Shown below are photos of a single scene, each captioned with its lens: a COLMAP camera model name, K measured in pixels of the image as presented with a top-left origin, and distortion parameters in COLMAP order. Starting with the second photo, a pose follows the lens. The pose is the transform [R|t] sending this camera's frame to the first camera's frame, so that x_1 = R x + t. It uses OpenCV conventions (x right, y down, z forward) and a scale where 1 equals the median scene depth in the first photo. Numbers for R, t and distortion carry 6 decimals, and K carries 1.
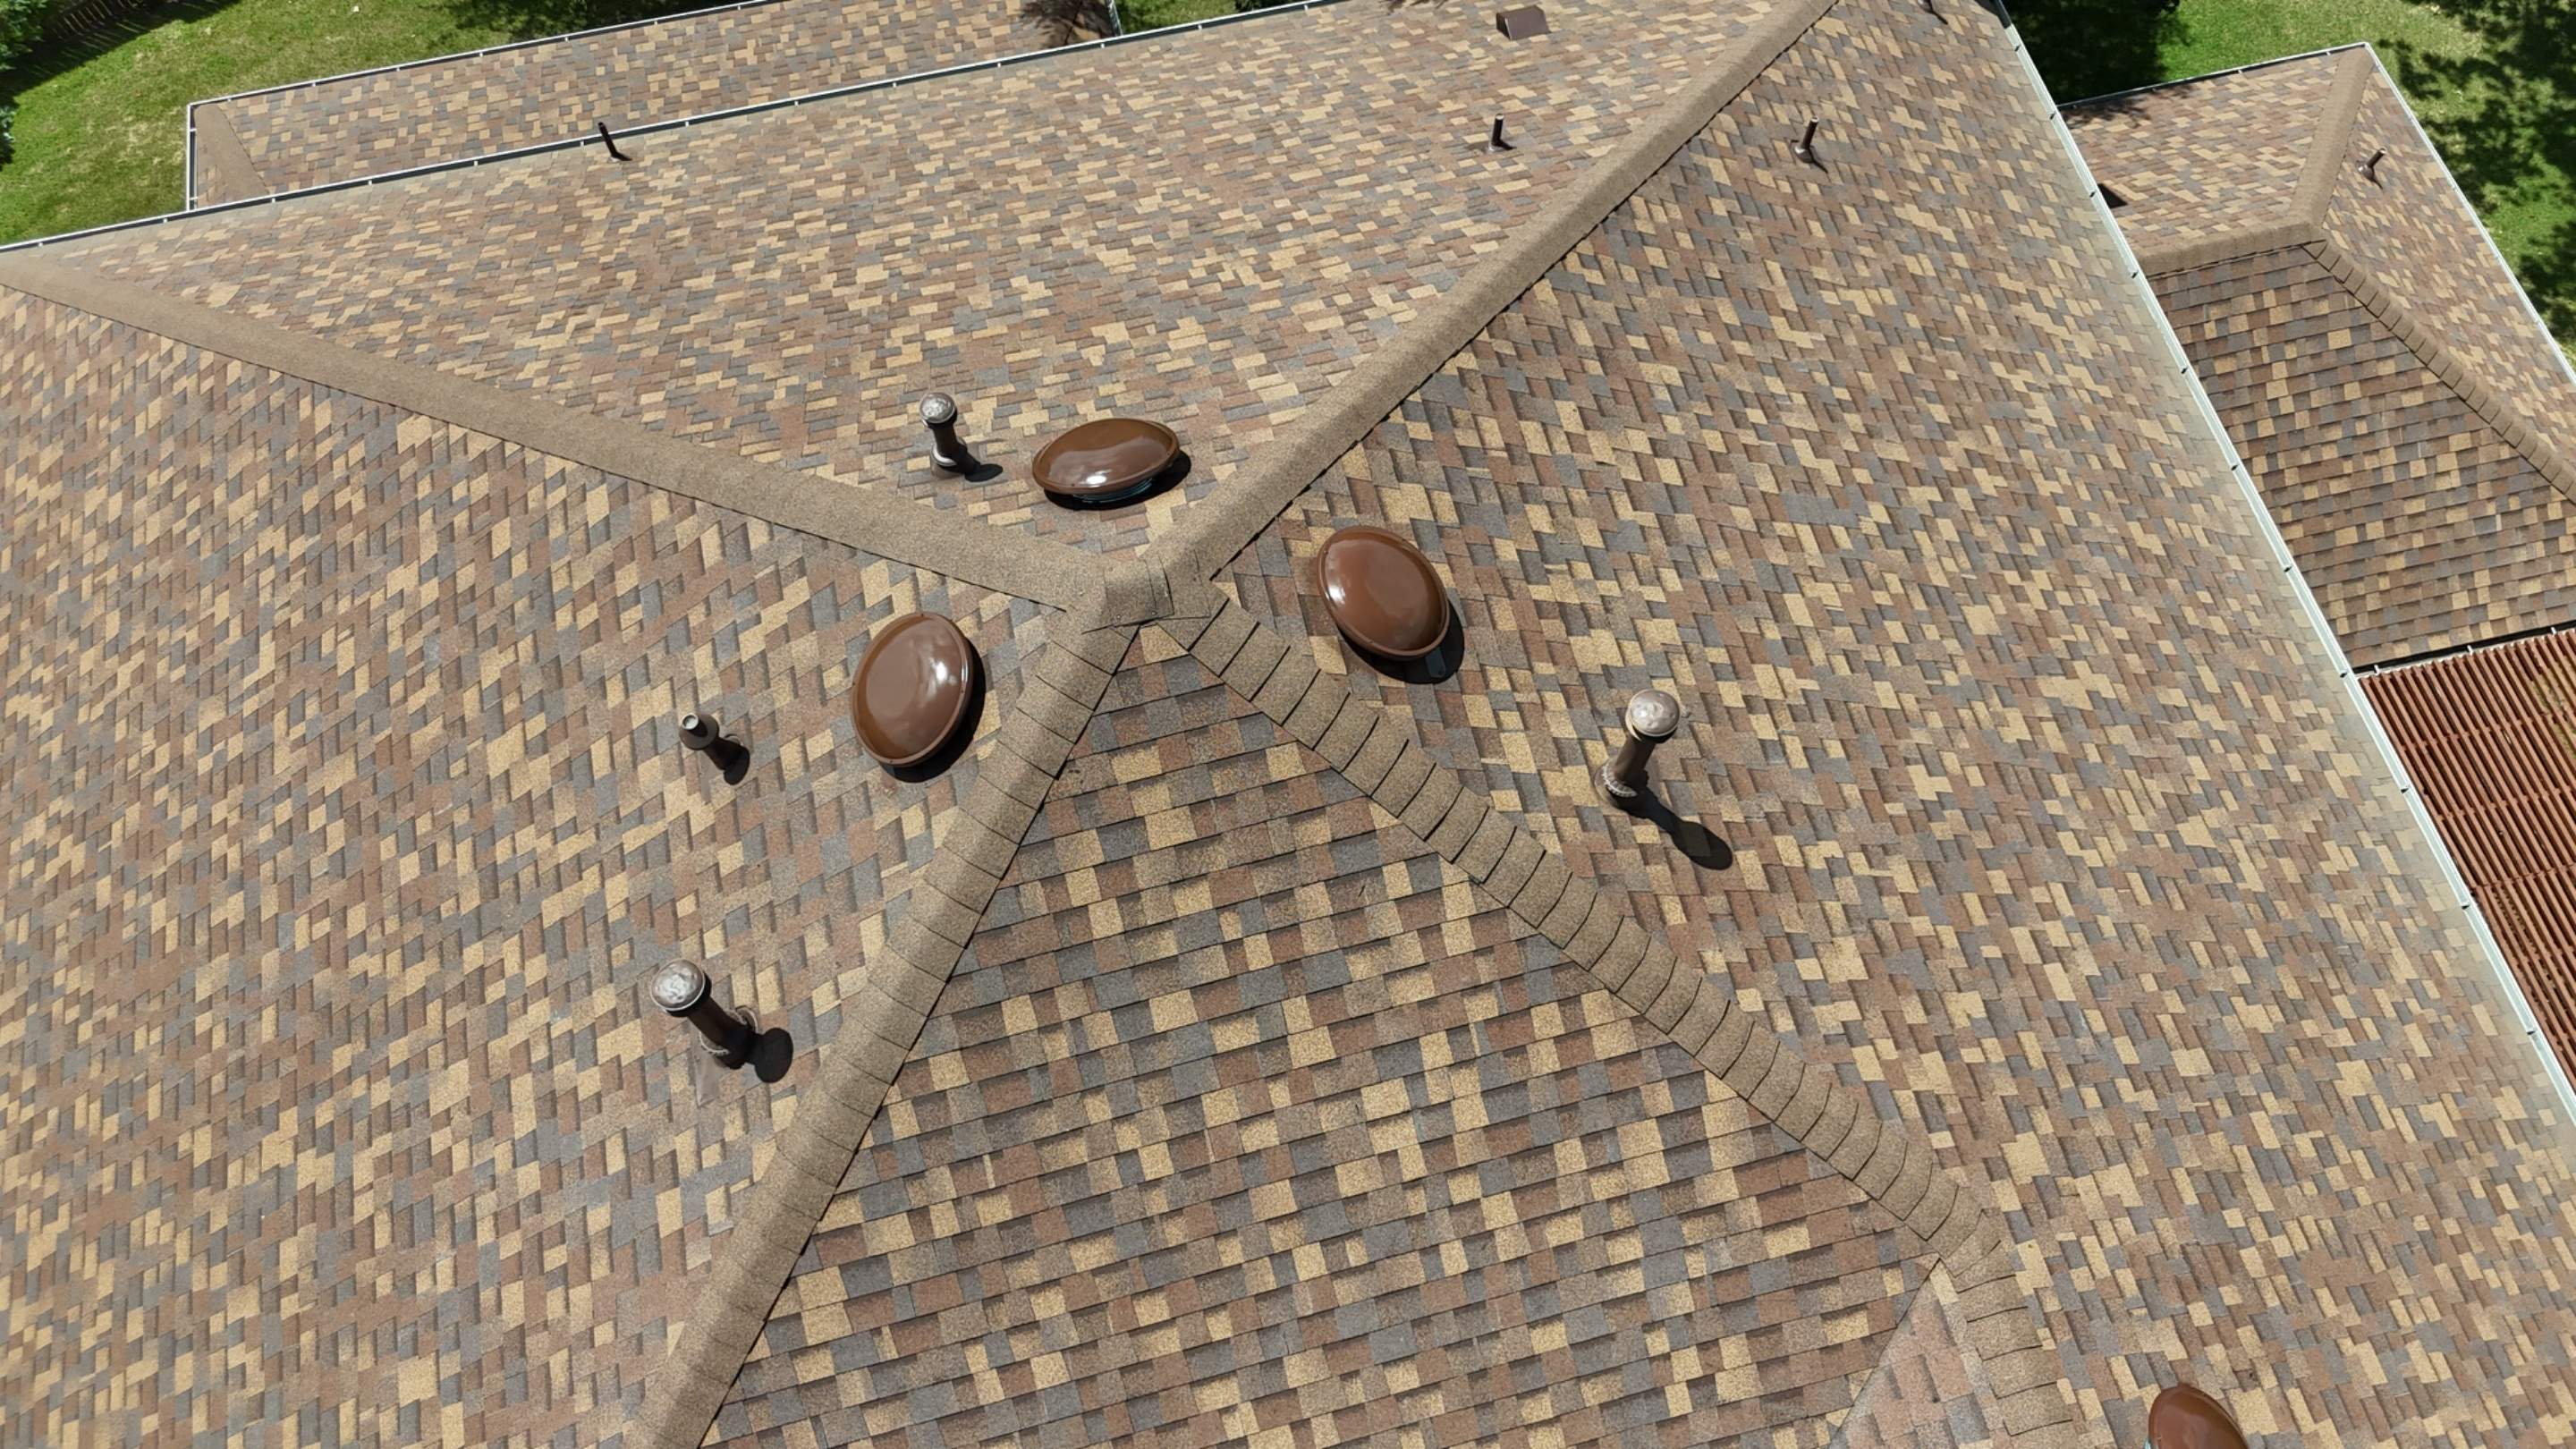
lens RADIAL K [[1951.8, 0, 1316.3], [0, 1951.8, 650.1], [0, 0, 1]] dist [0.043911, -0.039278]
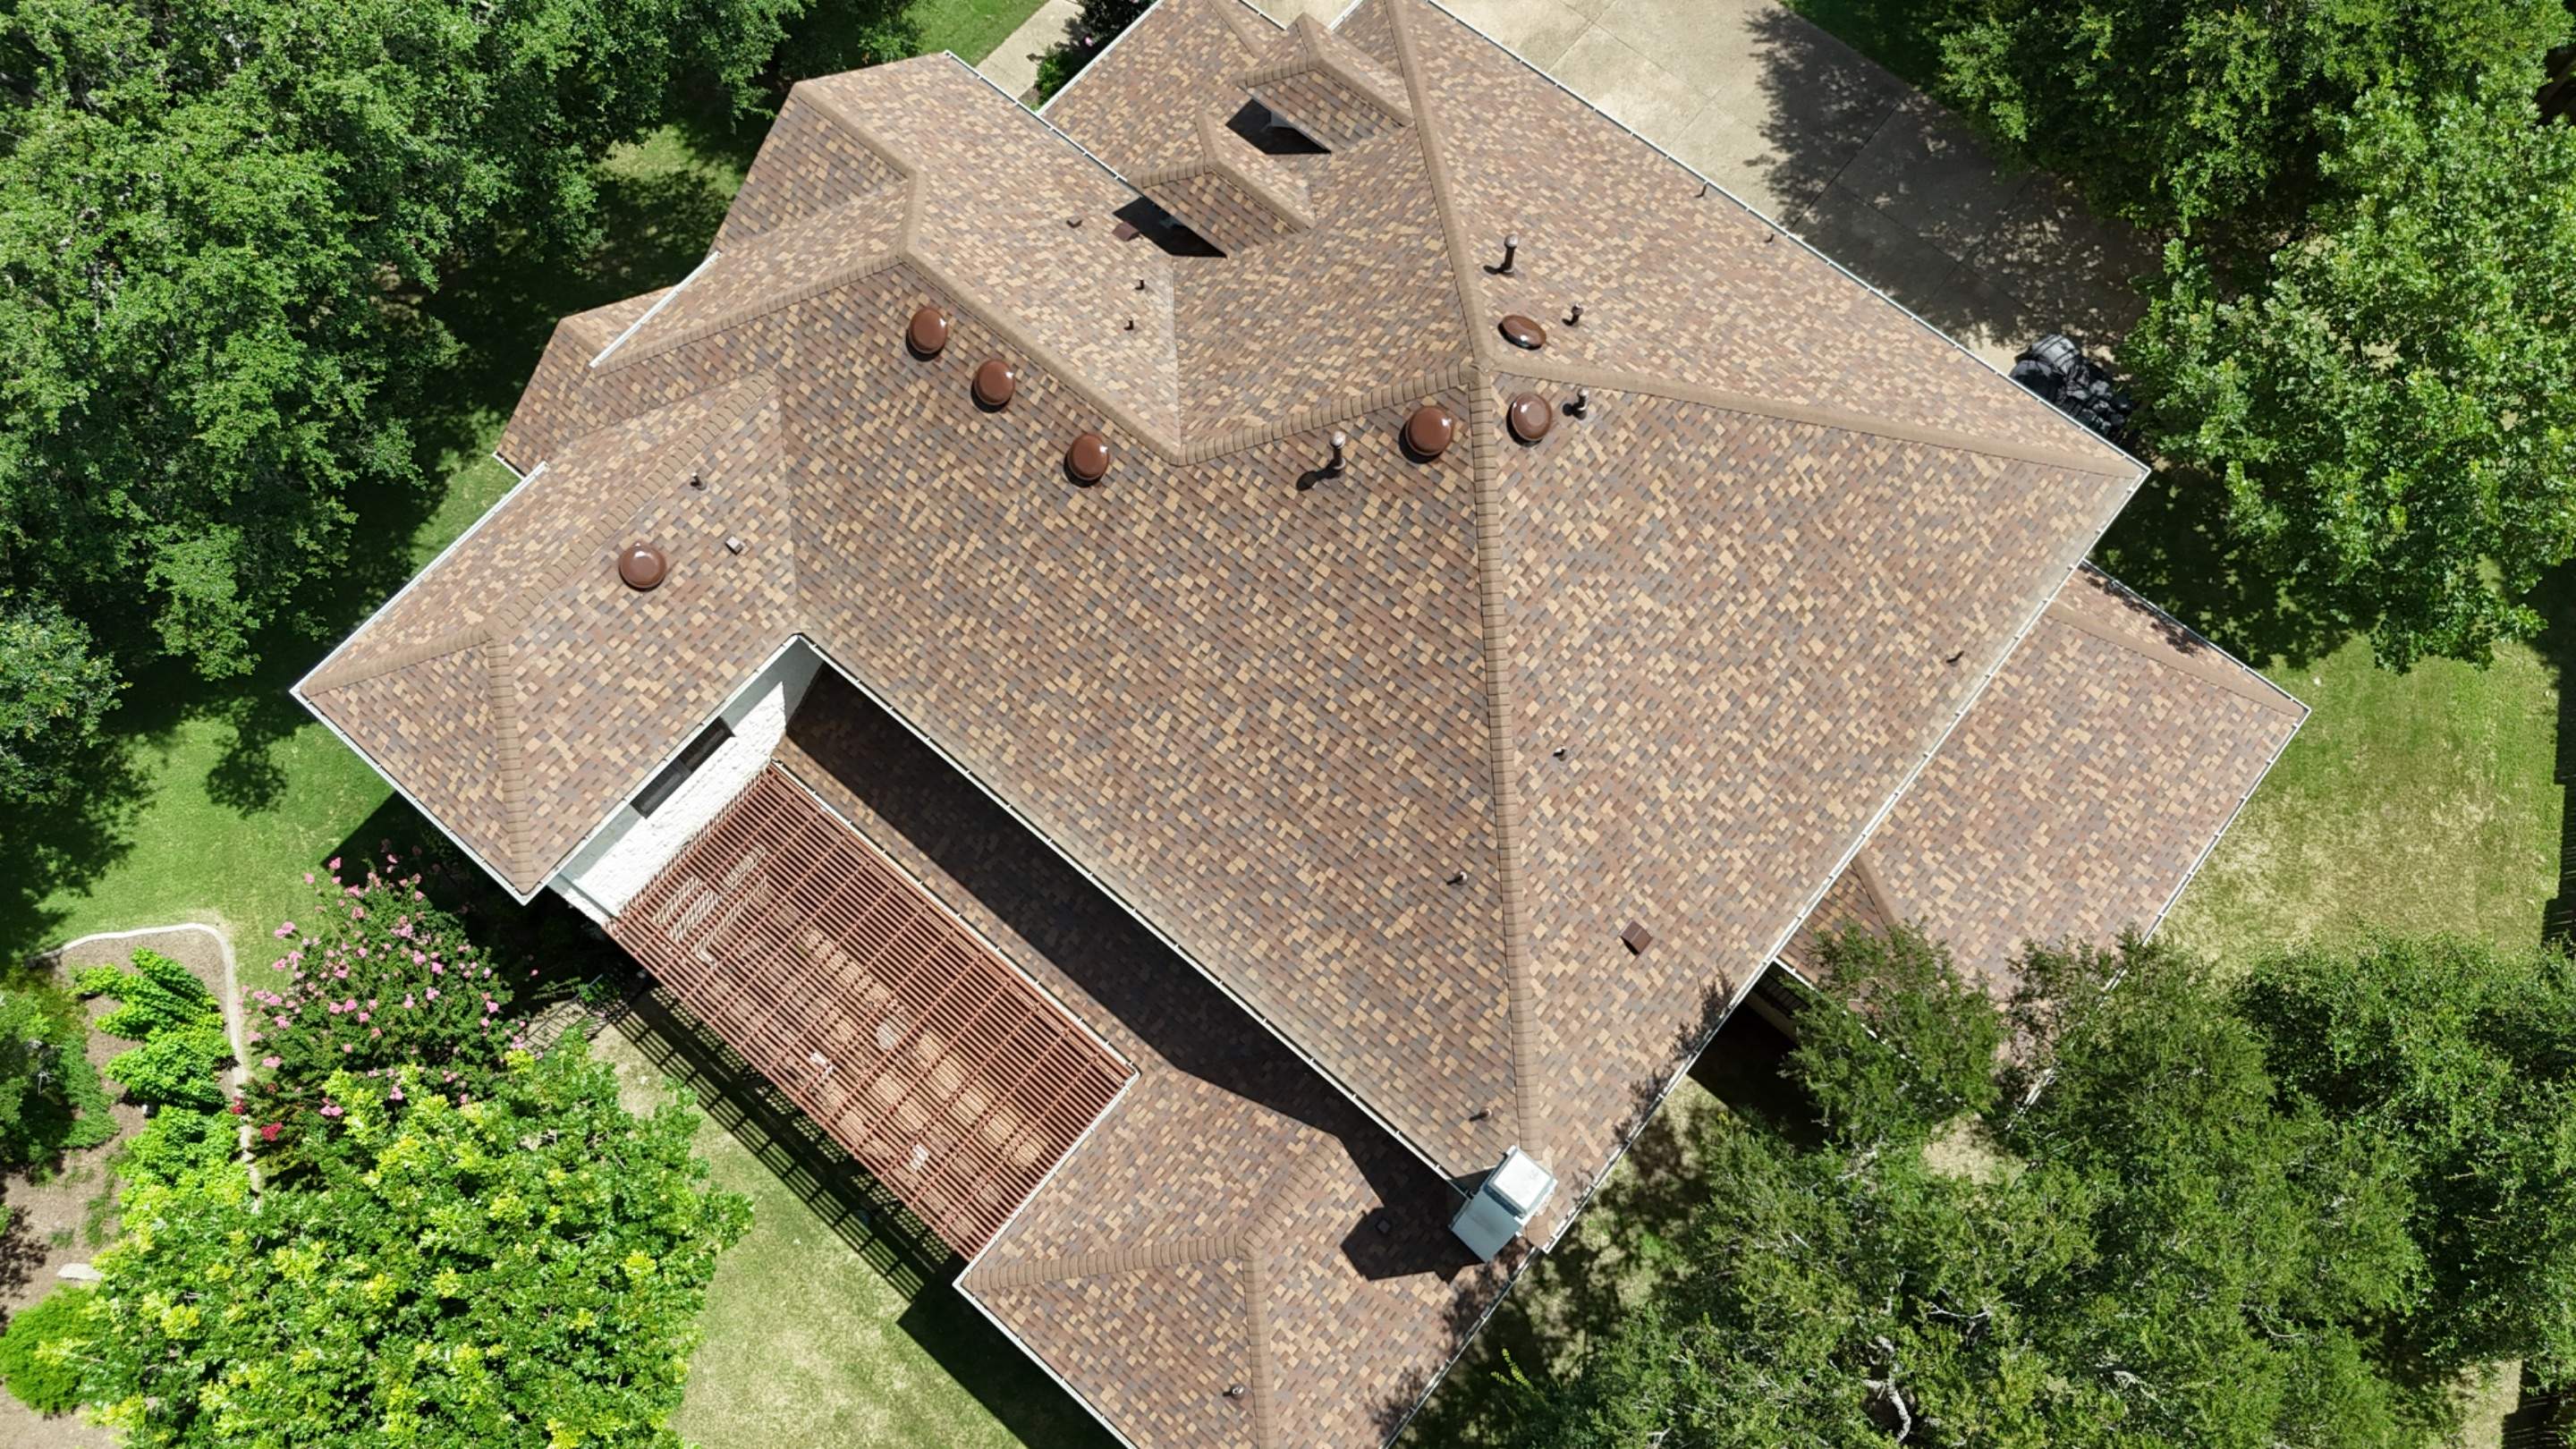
lens RADIAL K [[1951.8, 0, 1282.9], [0, 1951.8, 736.0], [0, 0, 1]] dist [0.043911, -0.039278]
pose [[-0.804903, 0.562260, -0.189724, 1.080454], [-0.525541, -0.526961, 0.667921, -2.231543], [0.275568, 0.637320, 0.719643, -1.000135]]
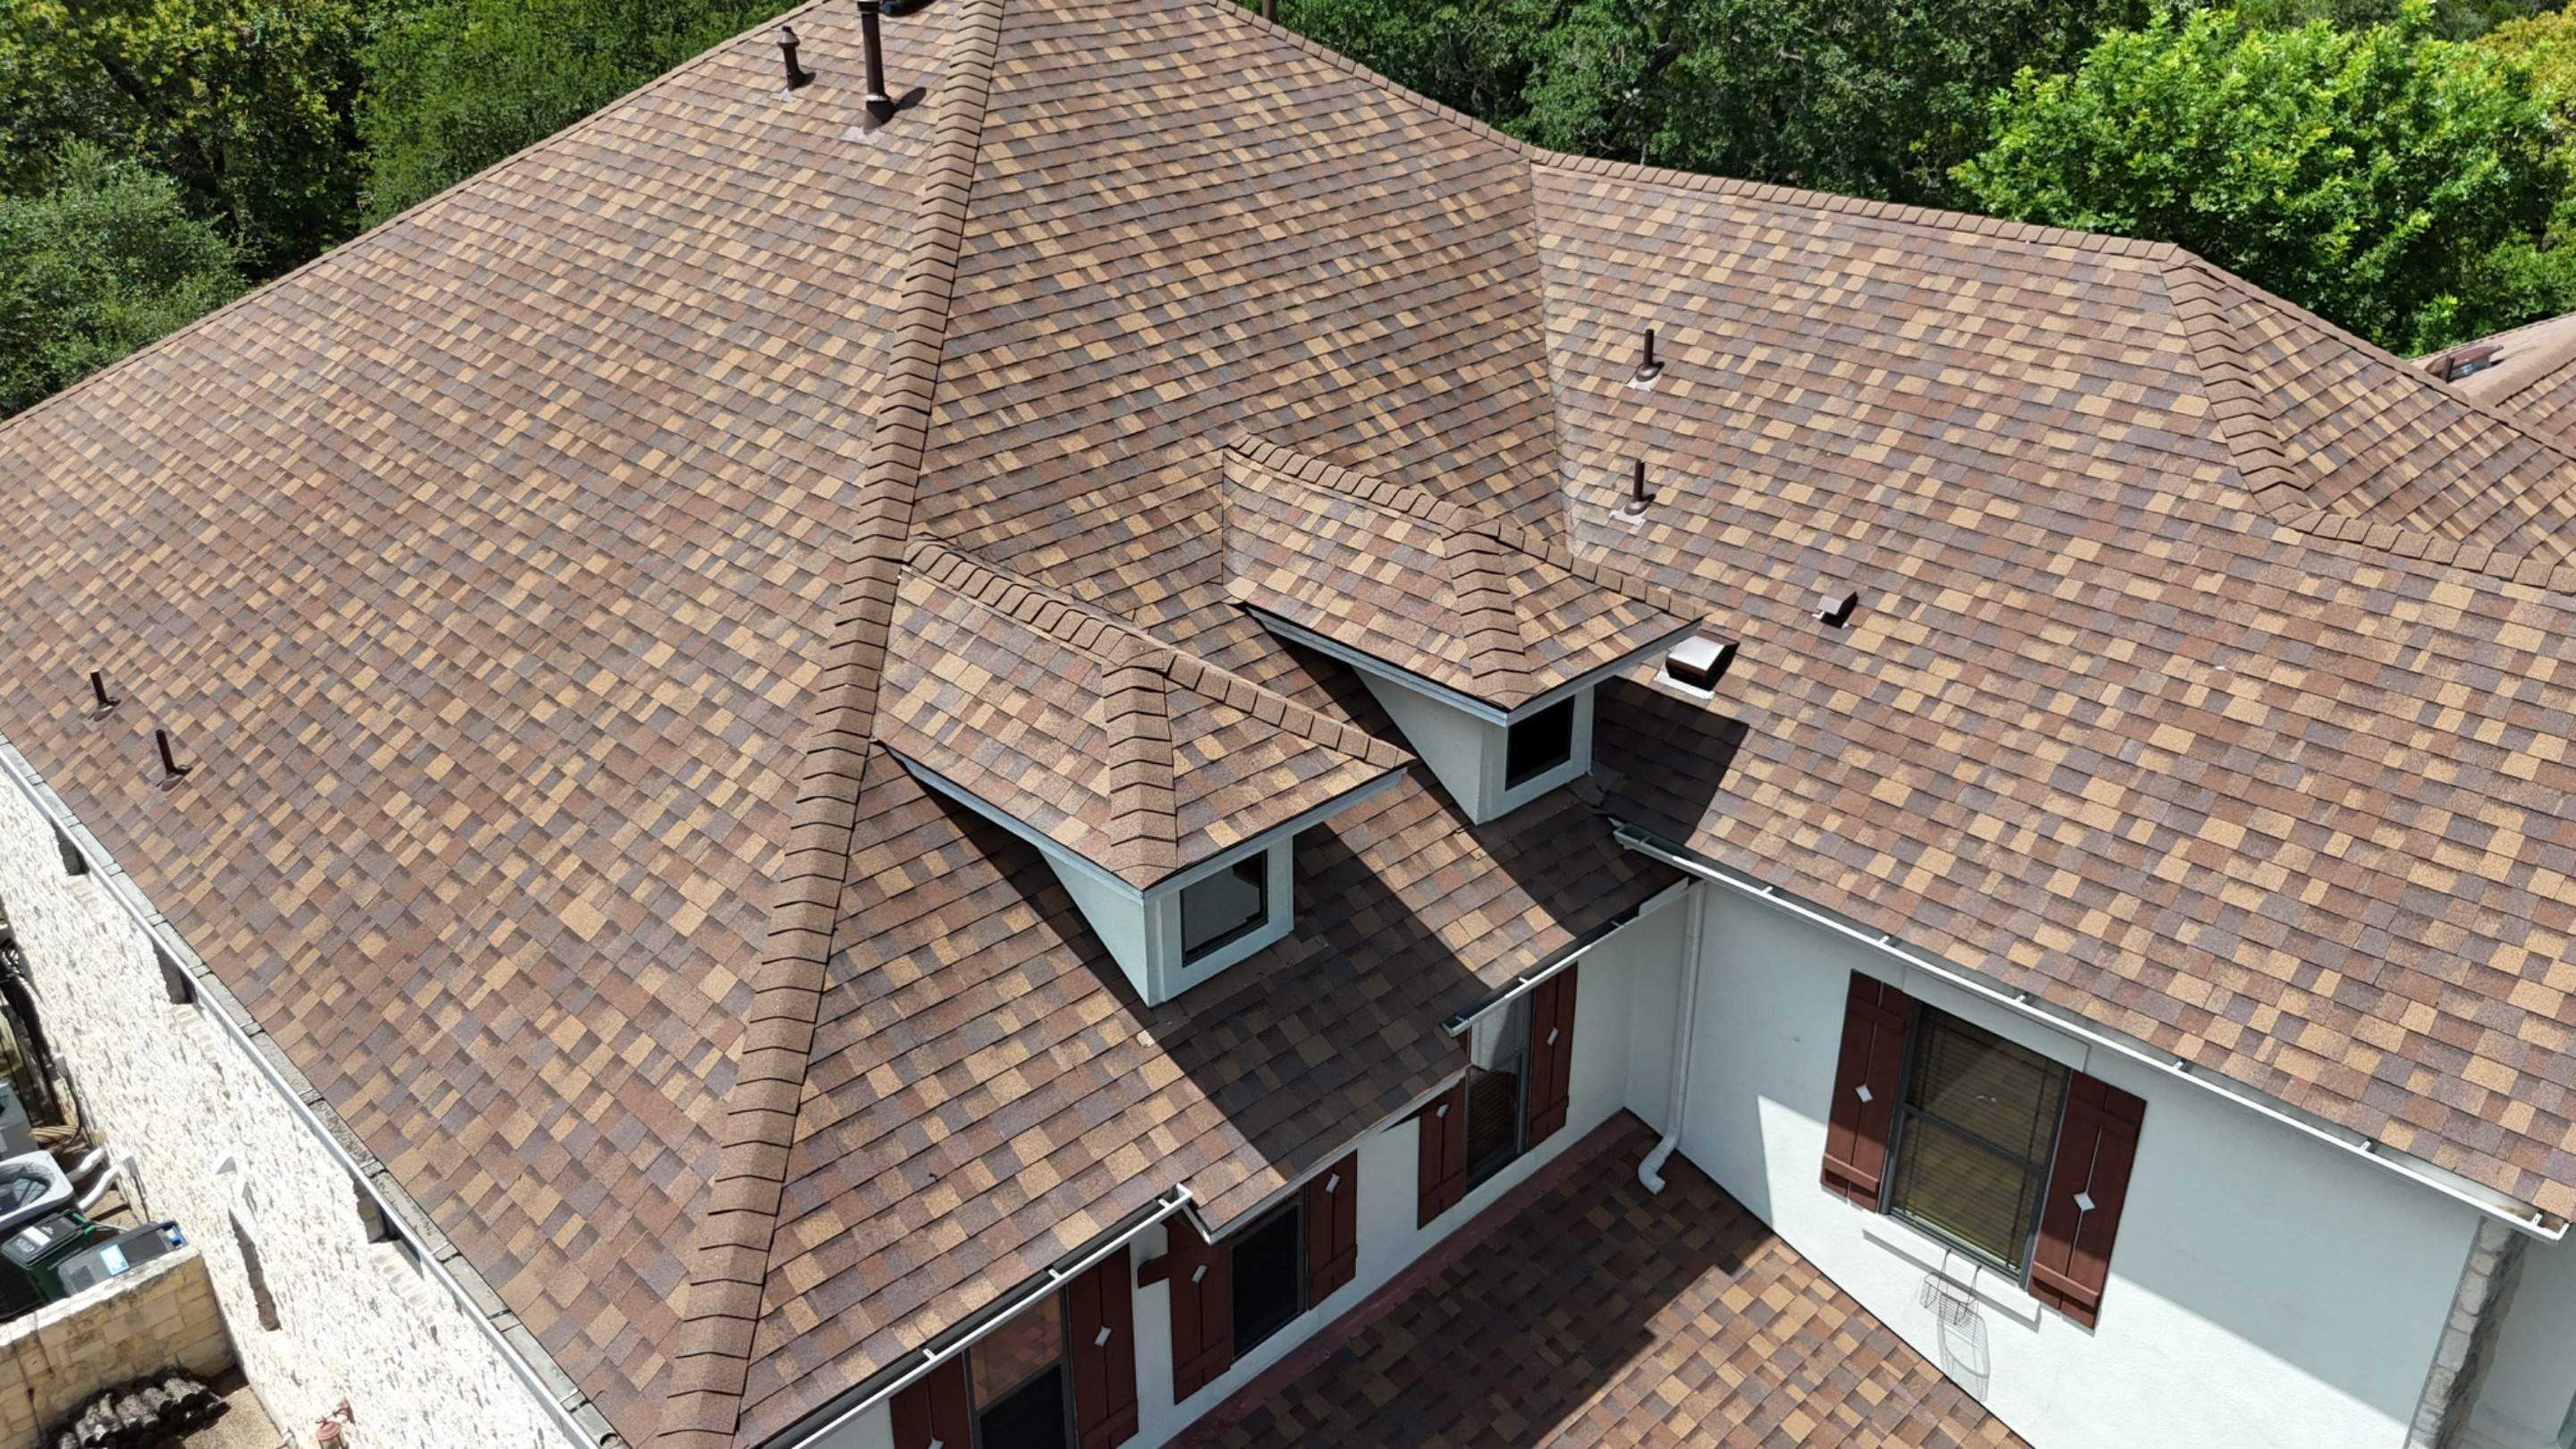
lens RADIAL K [[1951.8, 0, 1266.1], [0, 1951.8, 686.5], [0, 0, 1]] dist [0.043911, -0.039278]
pose [[0.862665, -0.209975, 0.460130, -0.878808], [0.452736, 0.726151, -0.517431, 1.549735], [-0.225477, 0.654687, 0.721488, 0.036747]]
